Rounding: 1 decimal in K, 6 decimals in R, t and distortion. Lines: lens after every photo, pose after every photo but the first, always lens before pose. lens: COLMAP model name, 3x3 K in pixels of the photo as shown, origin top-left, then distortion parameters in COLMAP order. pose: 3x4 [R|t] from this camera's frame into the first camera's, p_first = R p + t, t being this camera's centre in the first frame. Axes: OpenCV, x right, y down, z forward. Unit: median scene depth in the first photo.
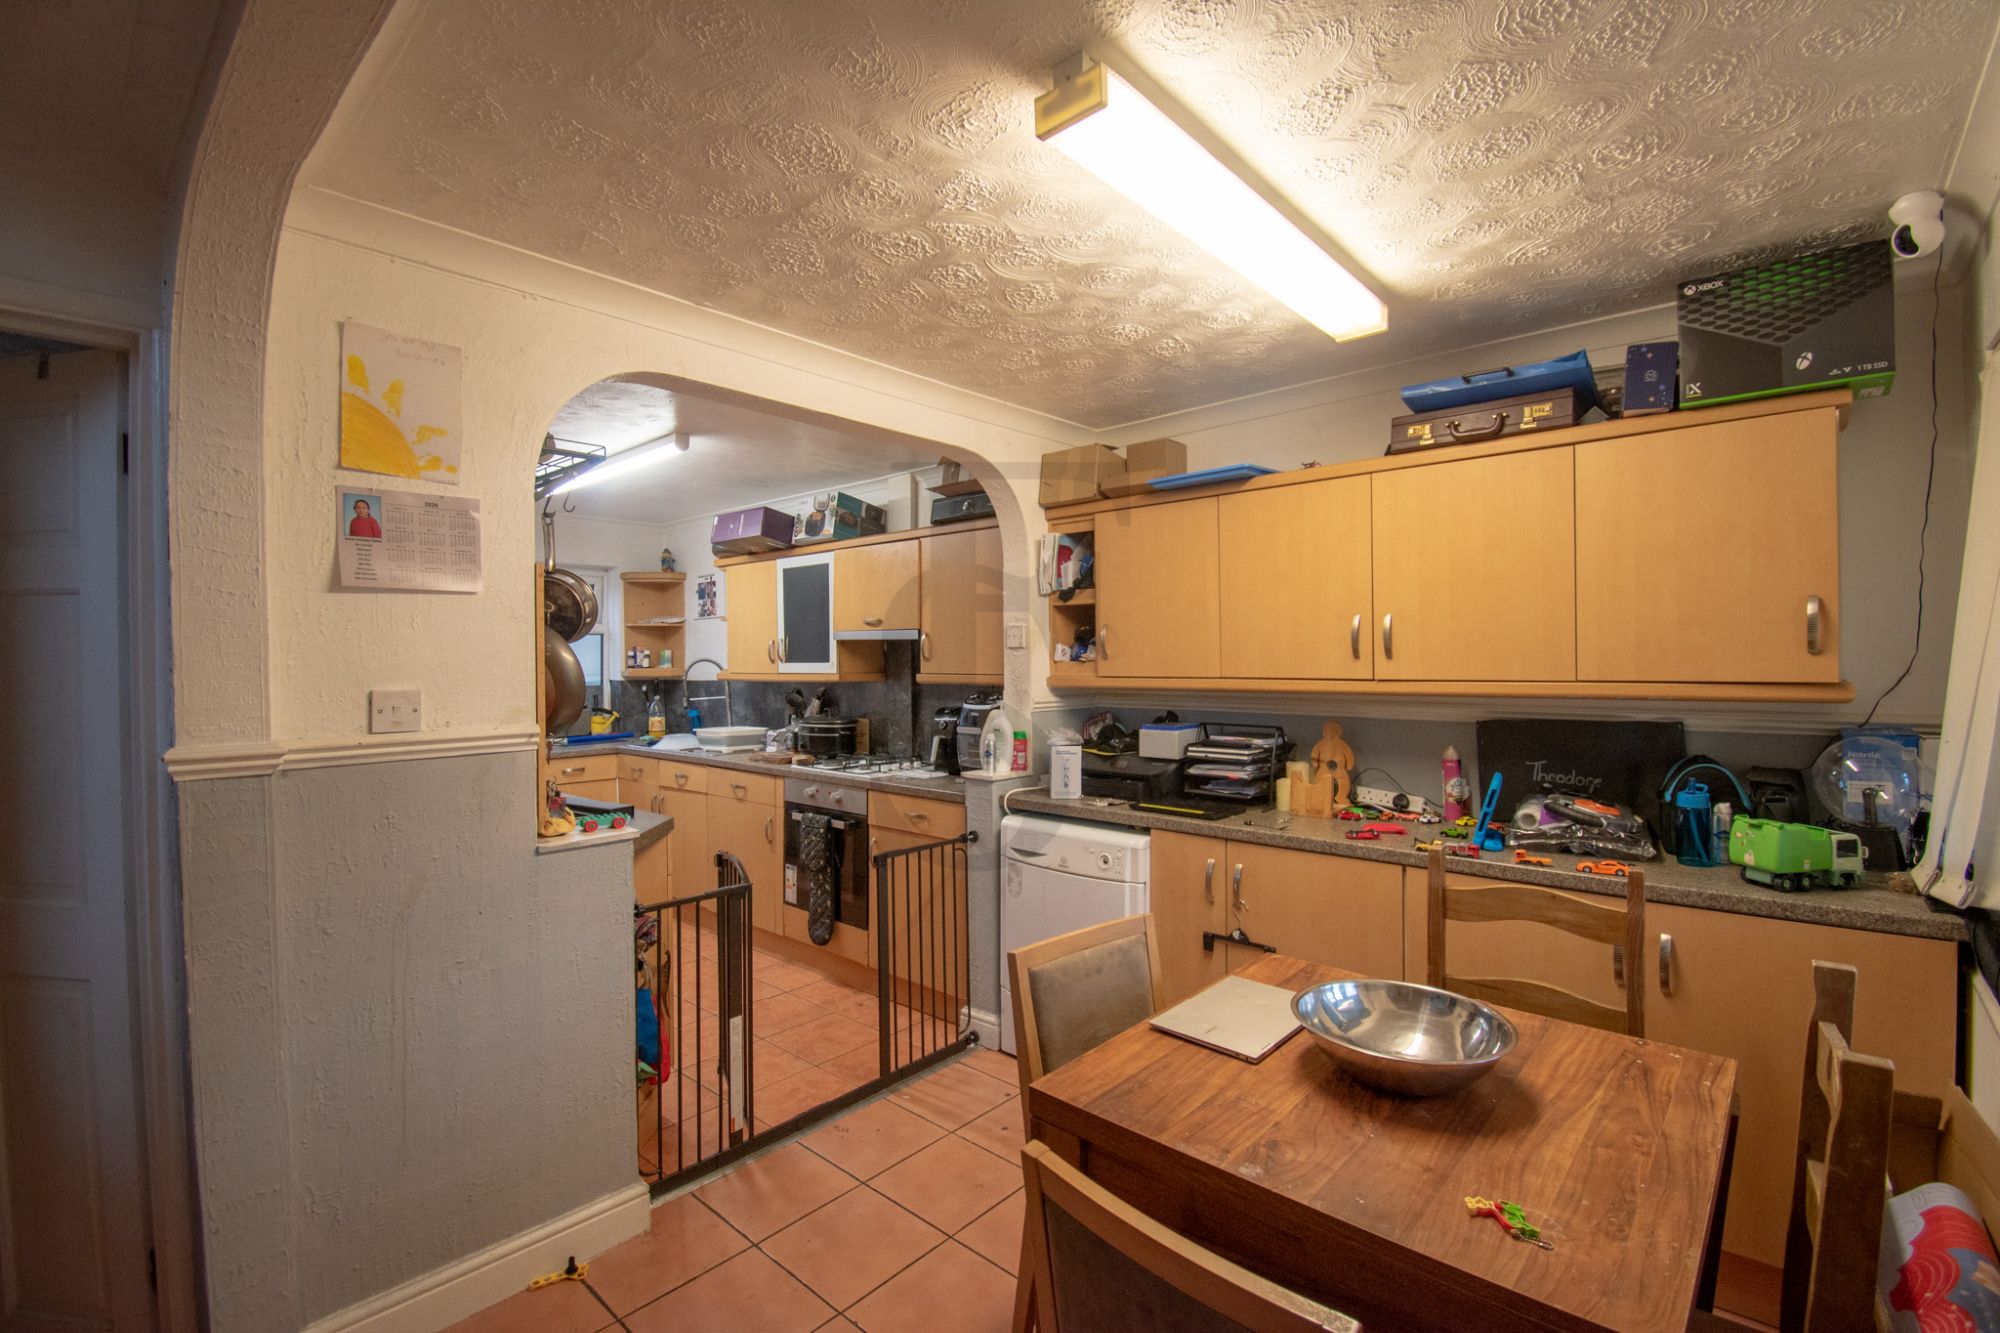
lens RADIAL K [[889.8, 0, 1001.1], [0, 889.8, 664.1], [0, 0, 1]] dist [-0.002201, -0.000303]
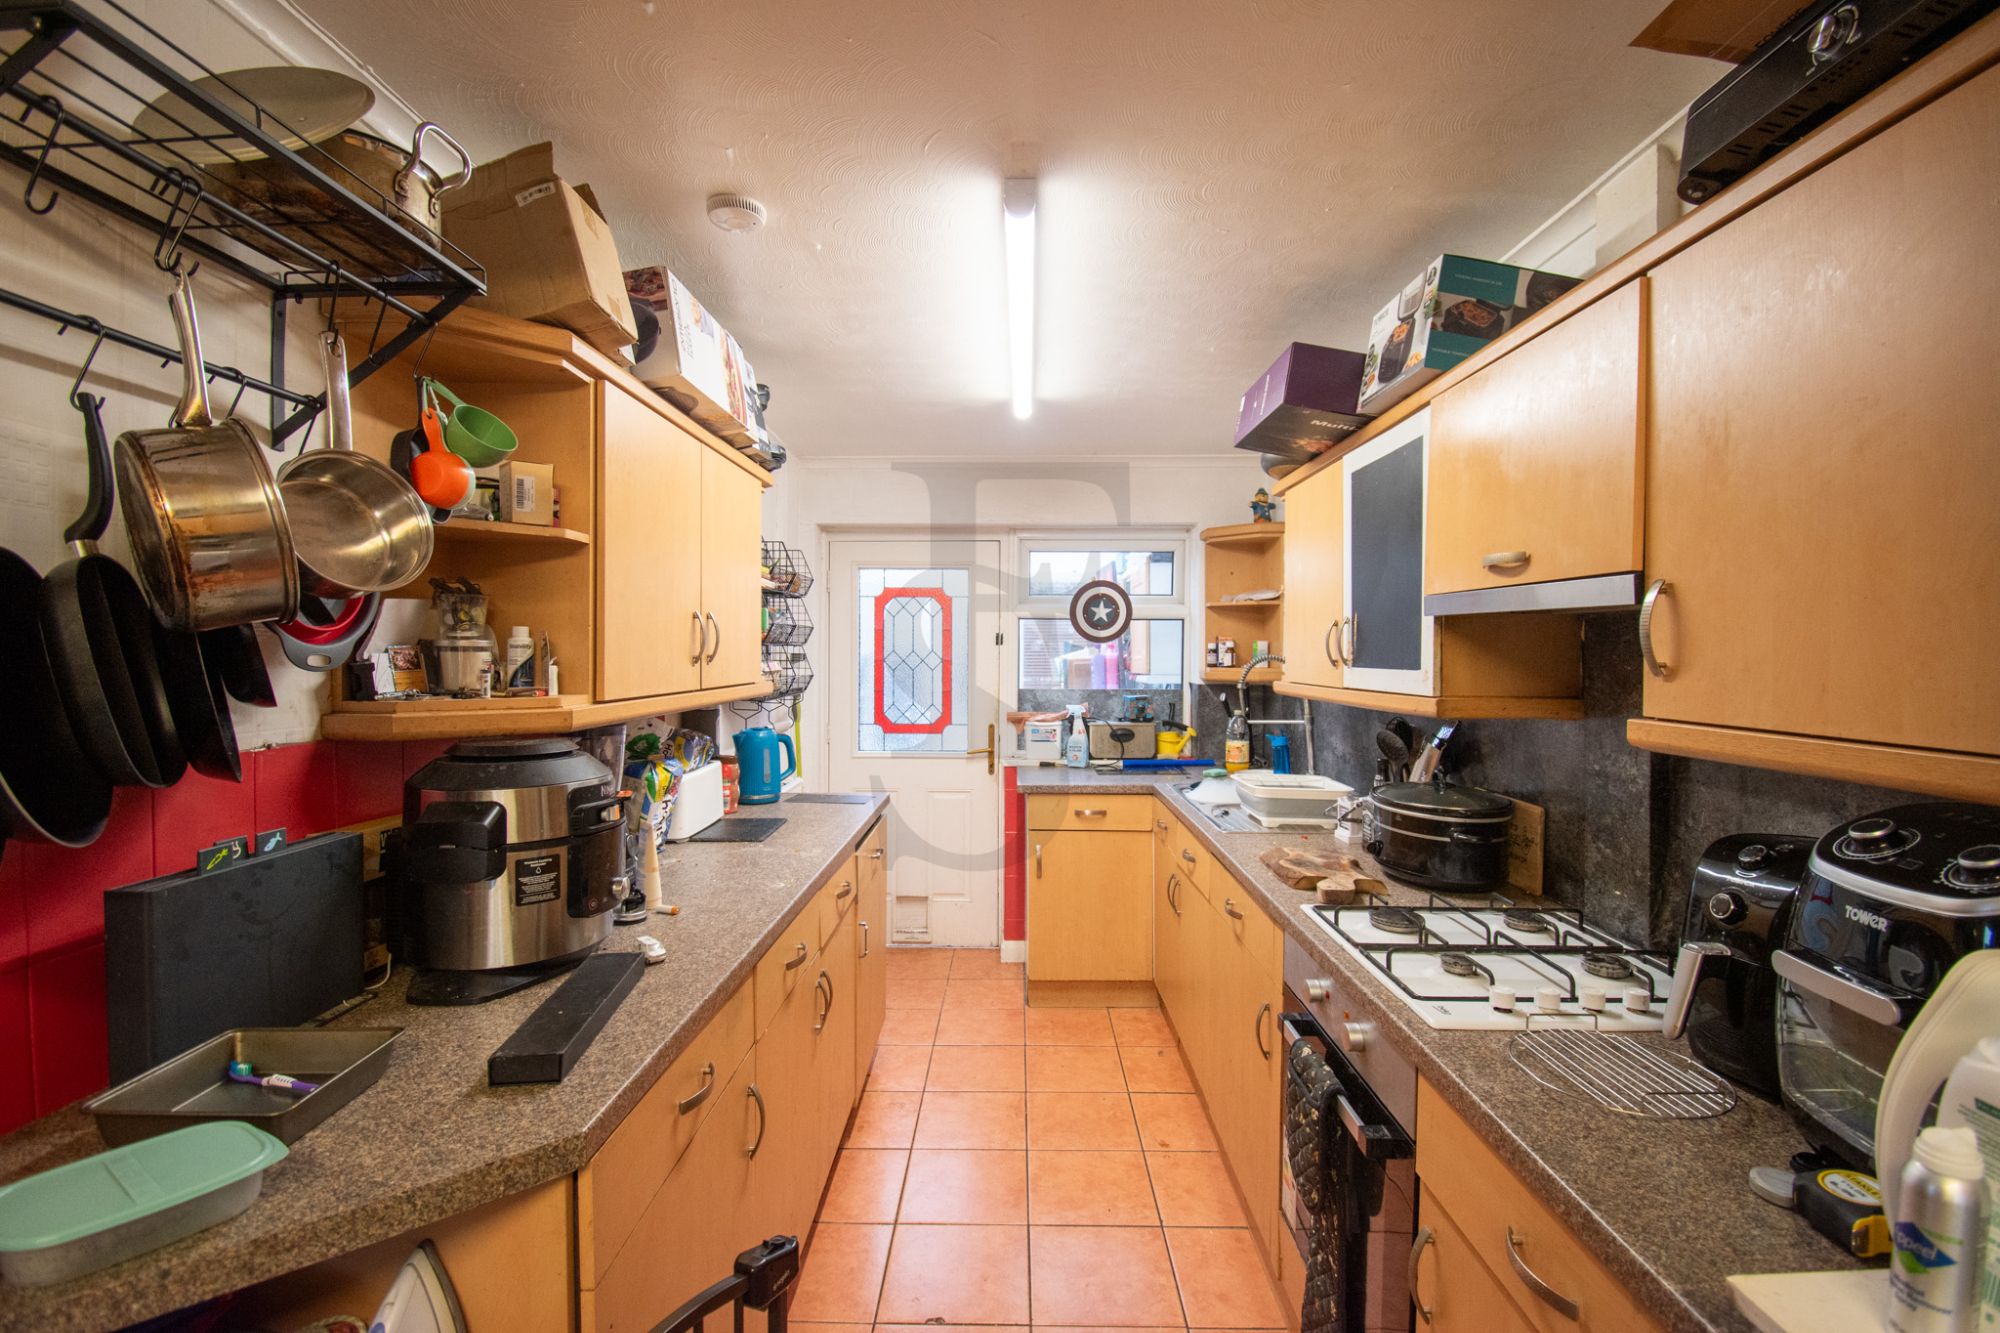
lens RADIAL K [[889.8, 0, 1003.7], [0, 889.8, 658.5], [0, 0, 1]] dist [-0.002201, -0.000303]
pose [[0.663657, 0.017066, -0.747842, -0.006865], [-0.014887, 0.999843, 0.009606, -0.008075], [0.747889, 0.004758, 0.663807, 0.542324]]
